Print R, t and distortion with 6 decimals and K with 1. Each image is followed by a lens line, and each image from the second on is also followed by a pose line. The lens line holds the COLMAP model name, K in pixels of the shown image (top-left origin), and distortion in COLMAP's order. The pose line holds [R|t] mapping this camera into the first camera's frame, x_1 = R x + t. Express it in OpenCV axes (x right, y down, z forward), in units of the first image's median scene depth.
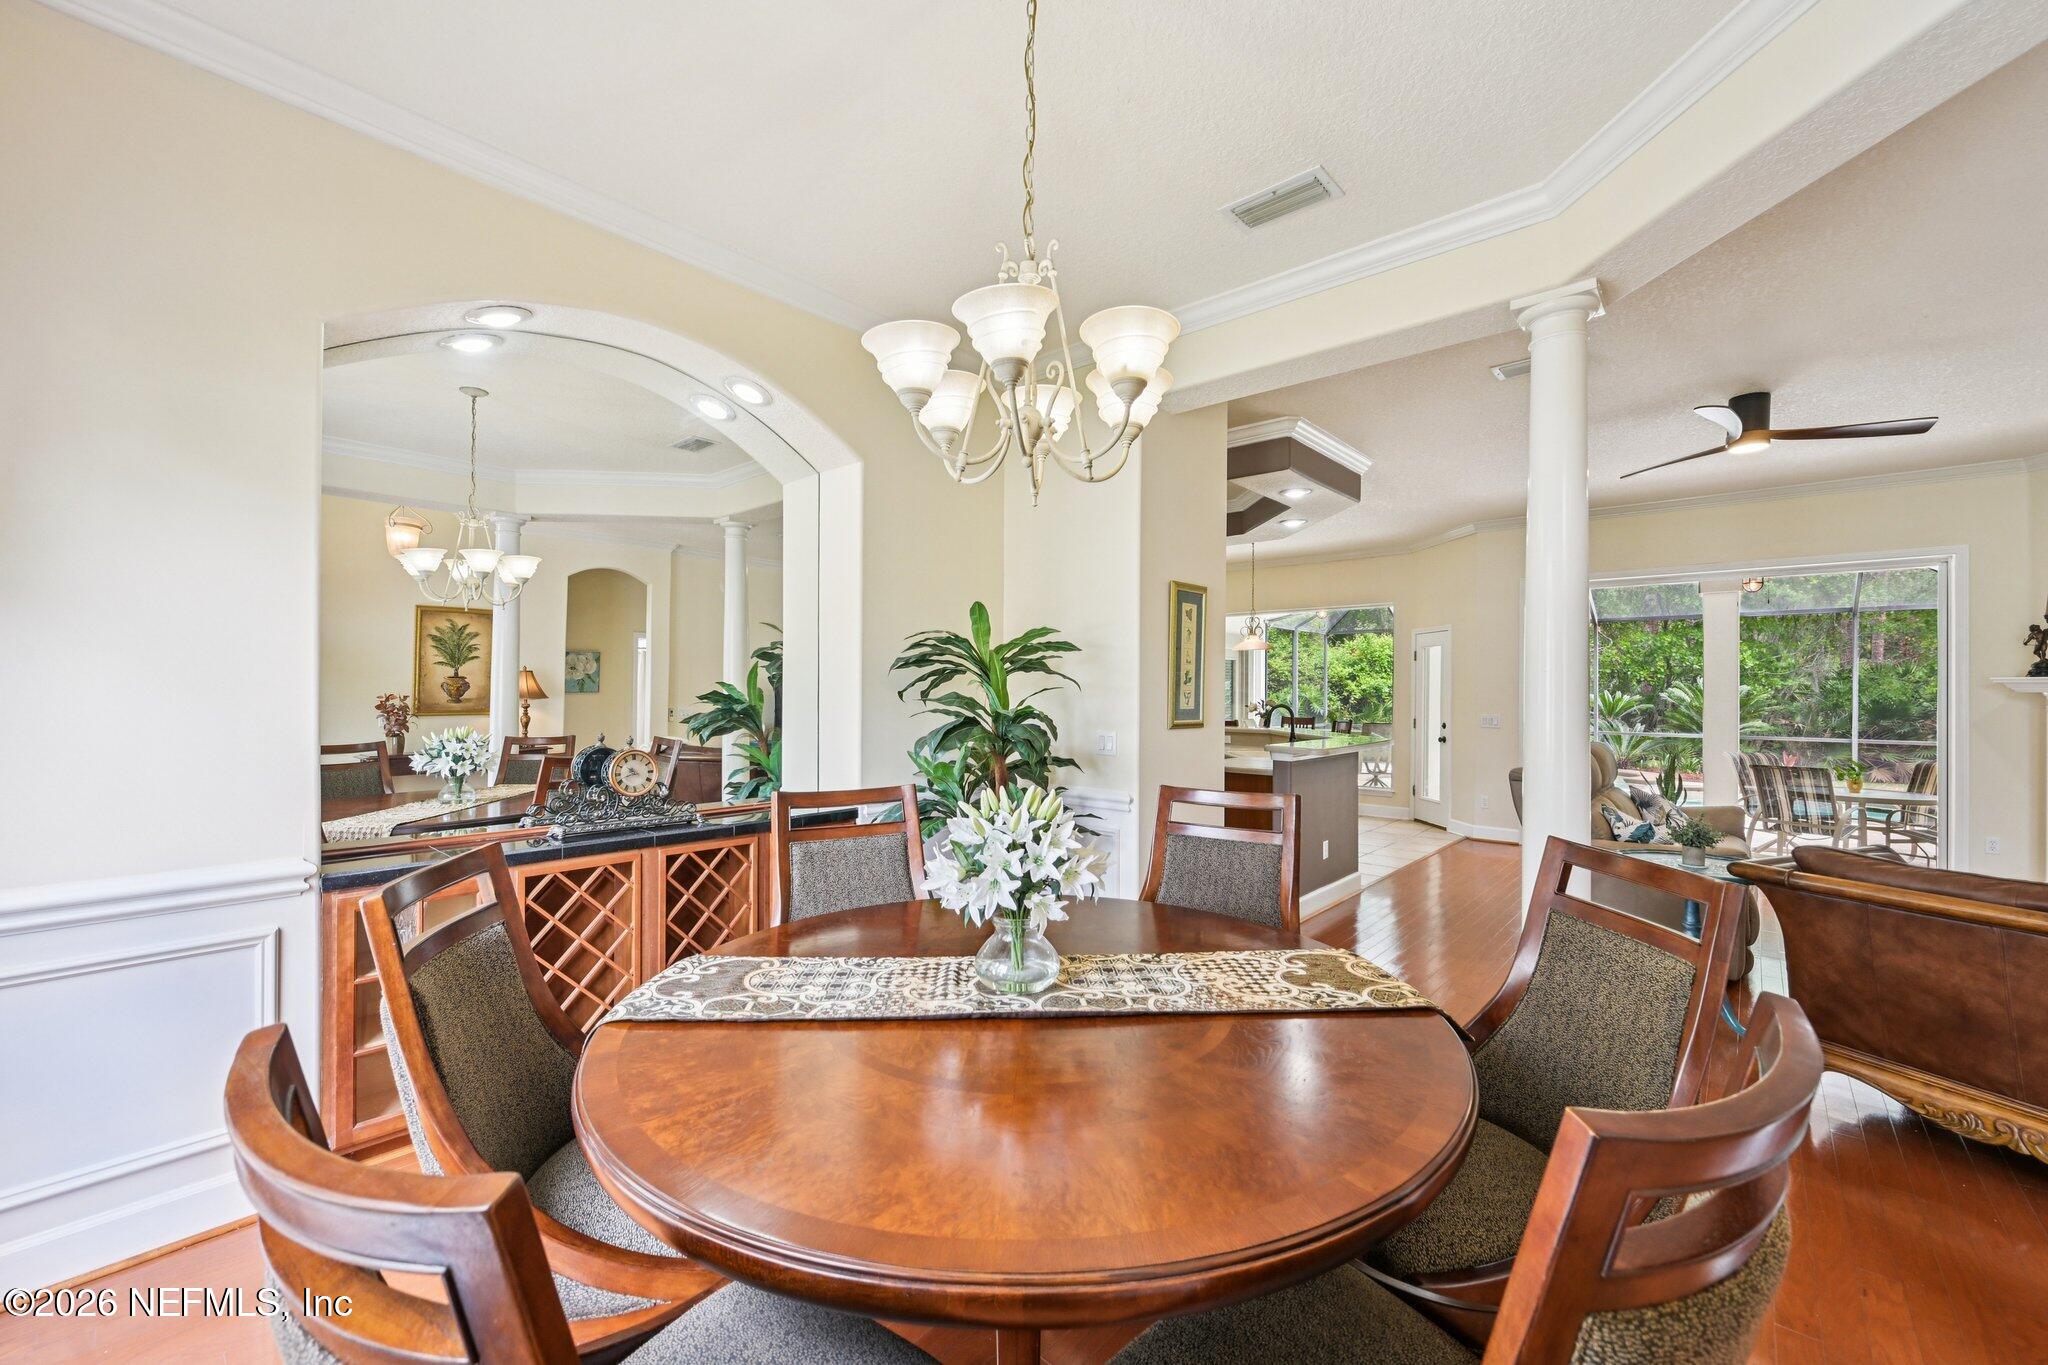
lens RADIAL K [[815.7, 0, 1025.8], [0, 815.7, 679.4], [0, 0, 1]] dist [-0.000461, 0.000677]
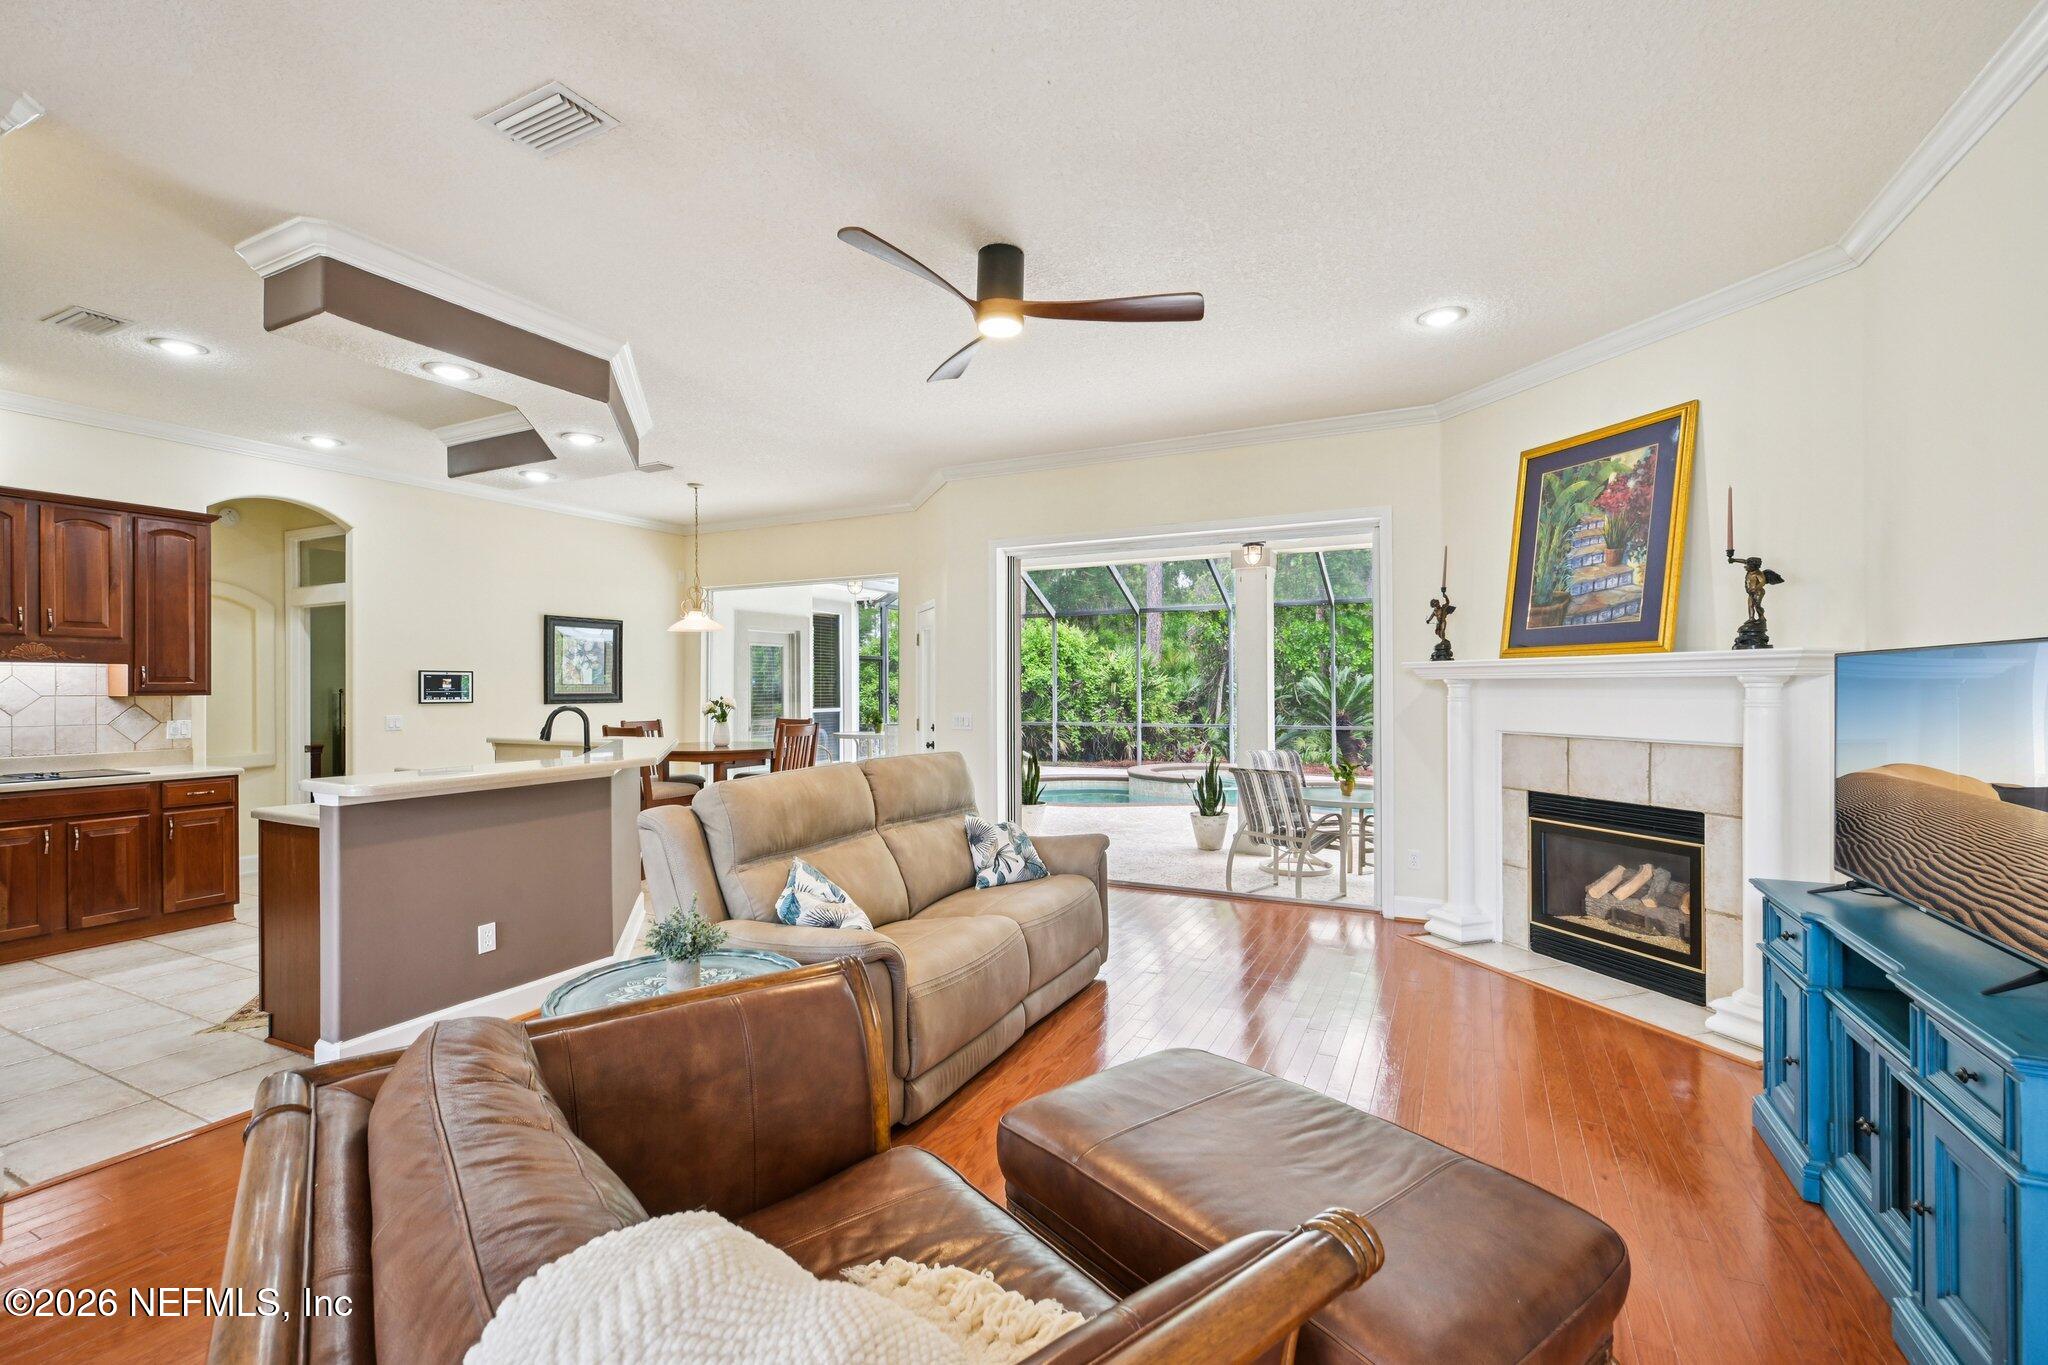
lens RADIAL K [[888.1, 0, 1030.9], [0, 888.1, 682.7], [0, 0, 1]] dist [-0.000384, 0.000035]
pose [[0.964404, -0.009100, 0.264277, 0.722336], [0.006267, 0.999914, 0.011558, 0.007614], [-0.264359, -0.009490, 0.964378, 0.274916]]
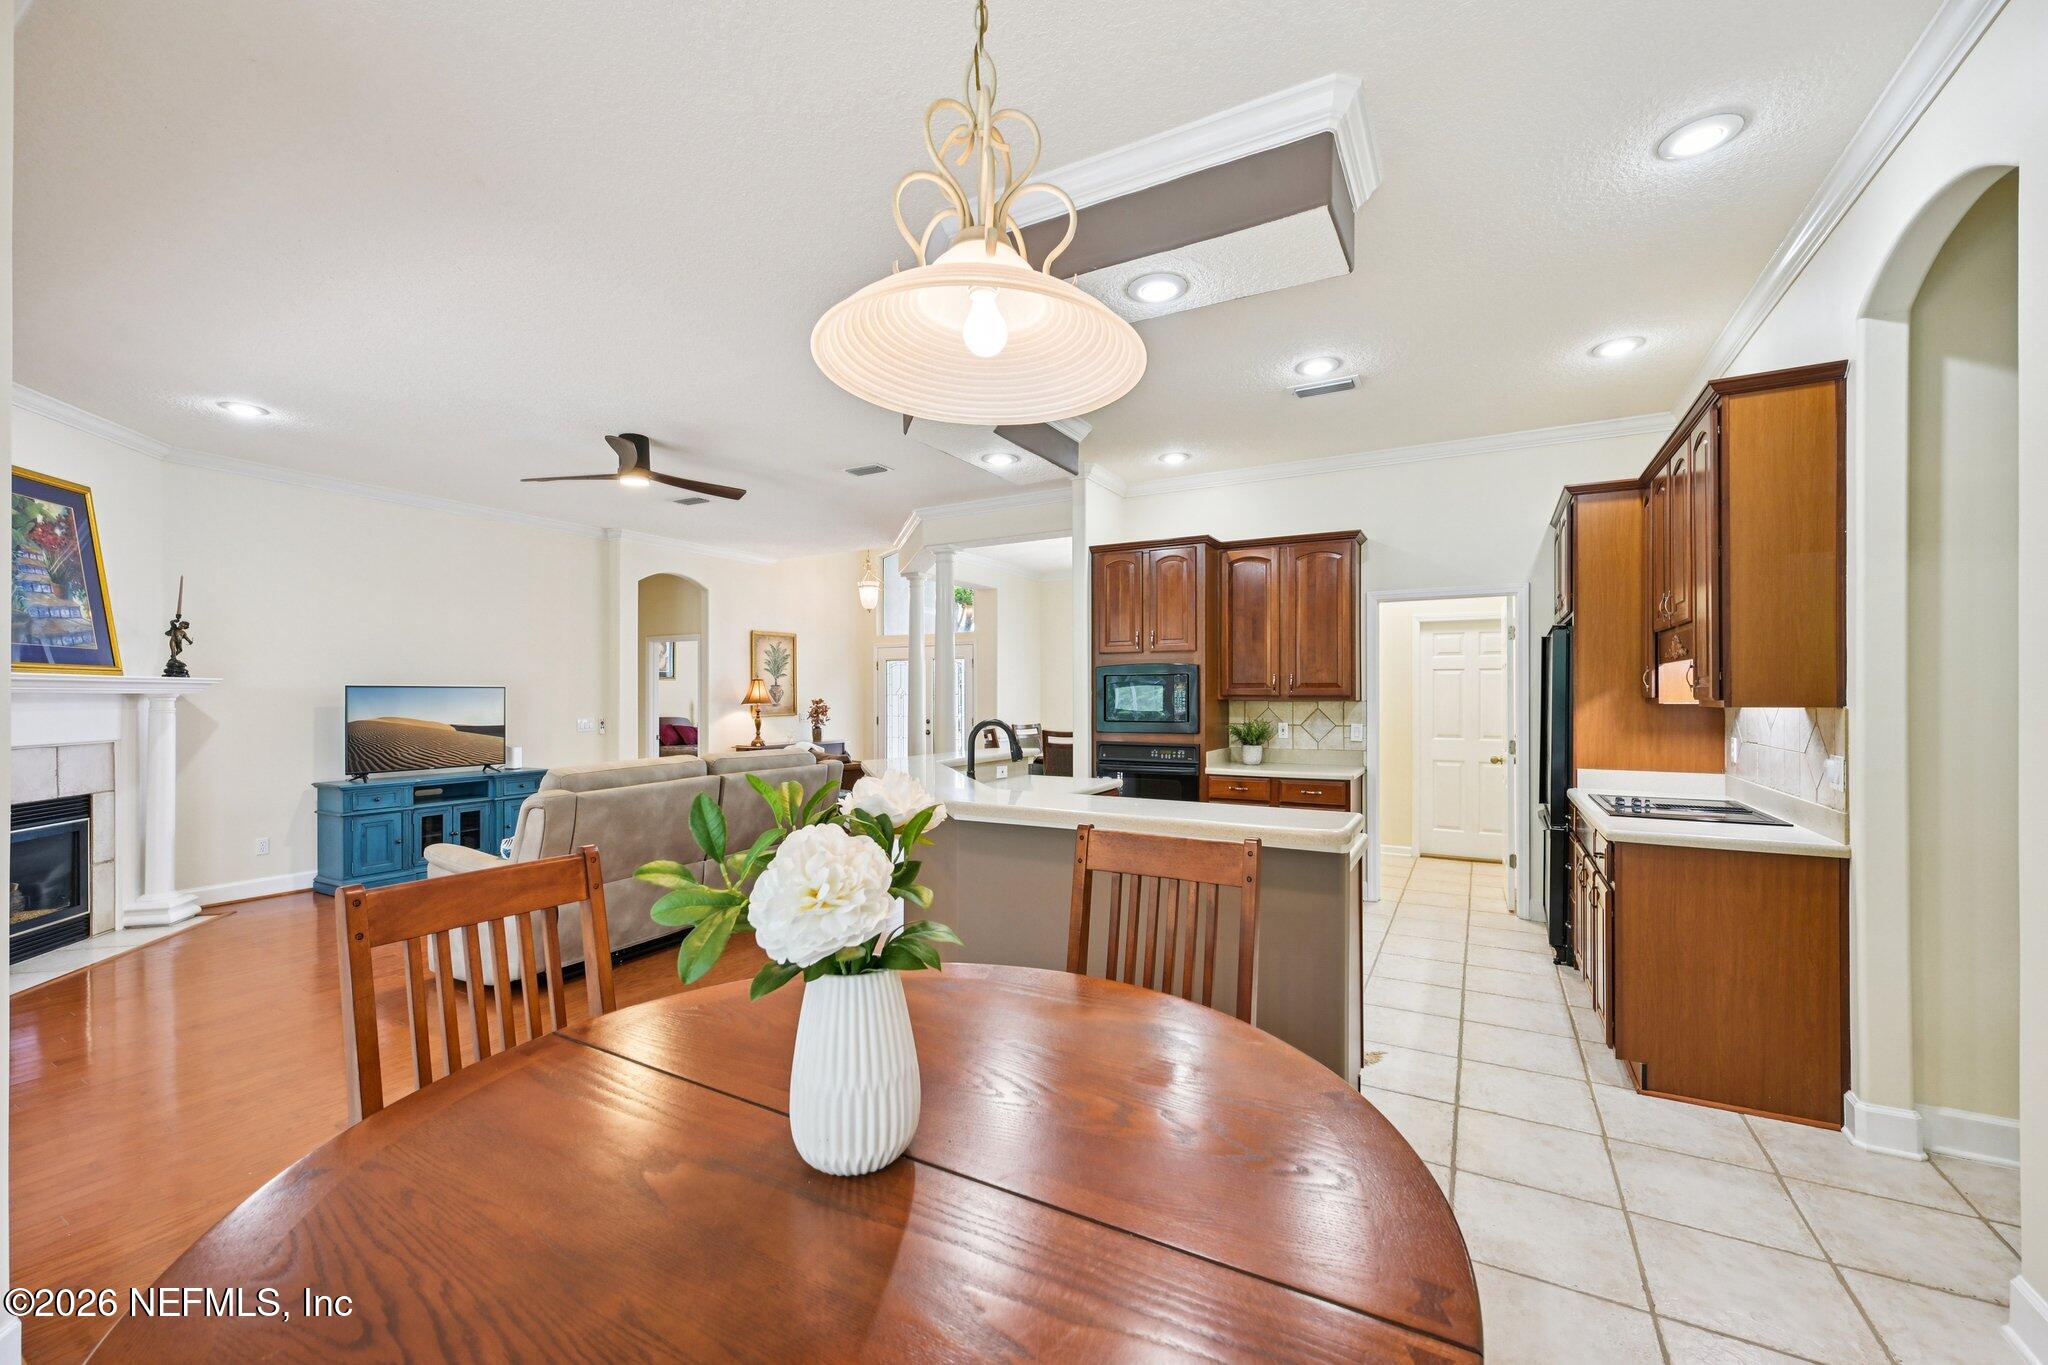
lens RADIAL K [[816.4, 0, 1024.3], [0, 816.4, 692.9], [0, 0, 1]] dist [0.001399, 0.000068]
pose [[-0.975994, -0.005947, -0.217716, 0.612480], [-0.001787, 0.999812, -0.019298, 0.034104], [0.217790, -0.018446, -0.975821, 2.272474]]
